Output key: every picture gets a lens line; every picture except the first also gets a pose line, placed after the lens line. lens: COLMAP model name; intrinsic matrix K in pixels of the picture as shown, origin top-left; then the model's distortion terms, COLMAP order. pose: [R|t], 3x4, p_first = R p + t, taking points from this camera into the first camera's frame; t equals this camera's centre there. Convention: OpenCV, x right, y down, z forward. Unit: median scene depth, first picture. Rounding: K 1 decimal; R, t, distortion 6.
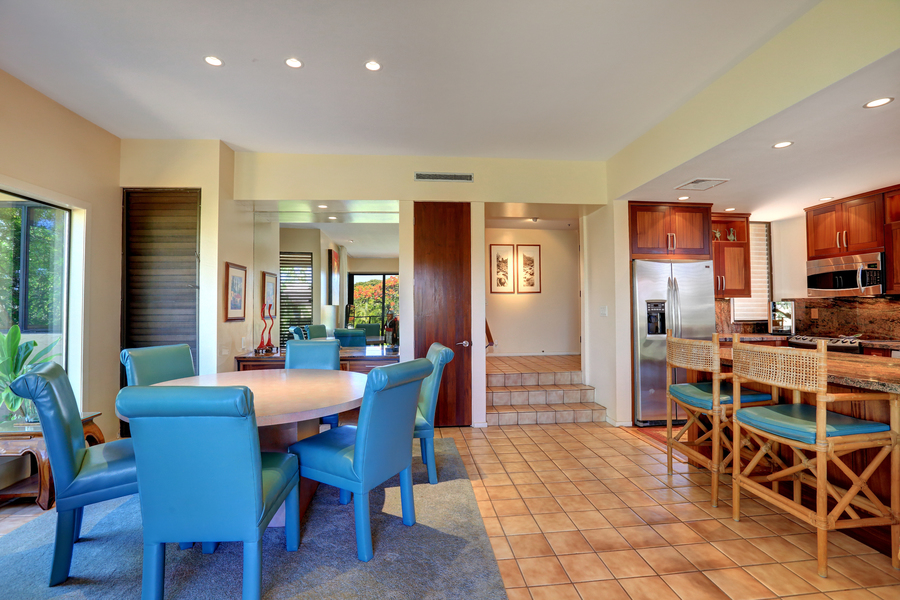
lens RADIAL K [[403.6, 0, 450.0], [0, 403.6, 300.0], [0, 0, 1]] dist [-0.000090, -0.010801]
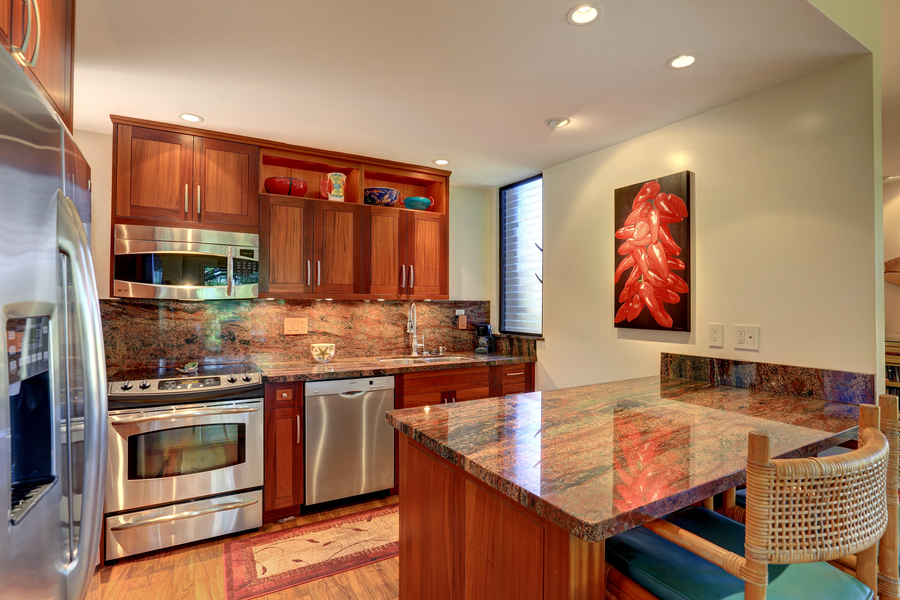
lens RADIAL K [[455.2, 0, 450.0], [0, 455.2, 300.0], [0, 0, 1]] dist [-0.000222, -0.000046]
pose [[-0.422891, 0.009179, 0.906134, 0.241032], [-0.018147, 0.999662, -0.018596, -0.002679], [-0.905999, -0.024308, -0.422581, 0.945655]]
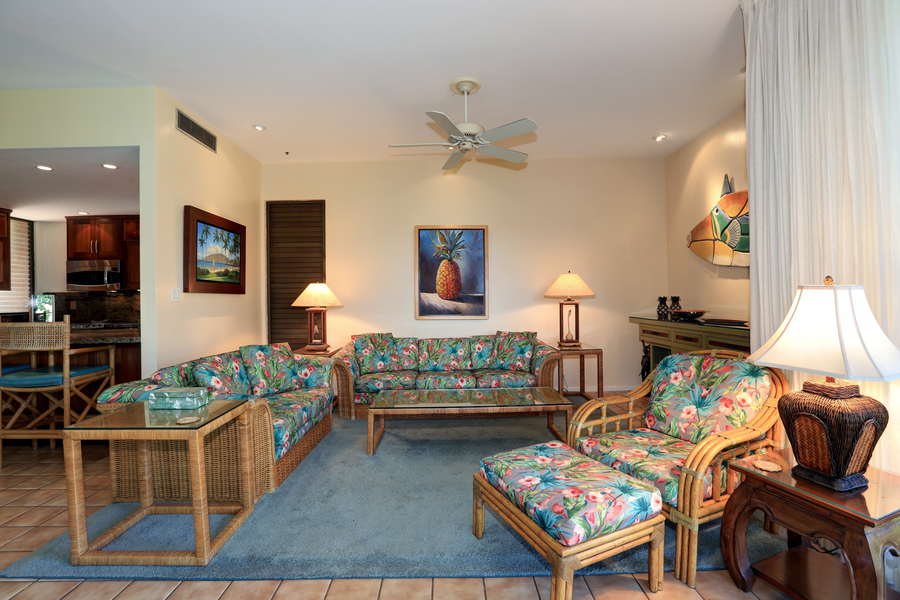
lens RADIAL K [[415.3, 0, 450.0], [0, 415.3, 300.0], [0, 0, 1]] dist [-0.067816, 0.025115]
pose [[0.088837, 0.003235, 0.996041, -0.203547], [-0.008095, 0.999964, -0.002526, 0.014025], [-0.996013, -0.007838, 0.088860, -0.263886]]
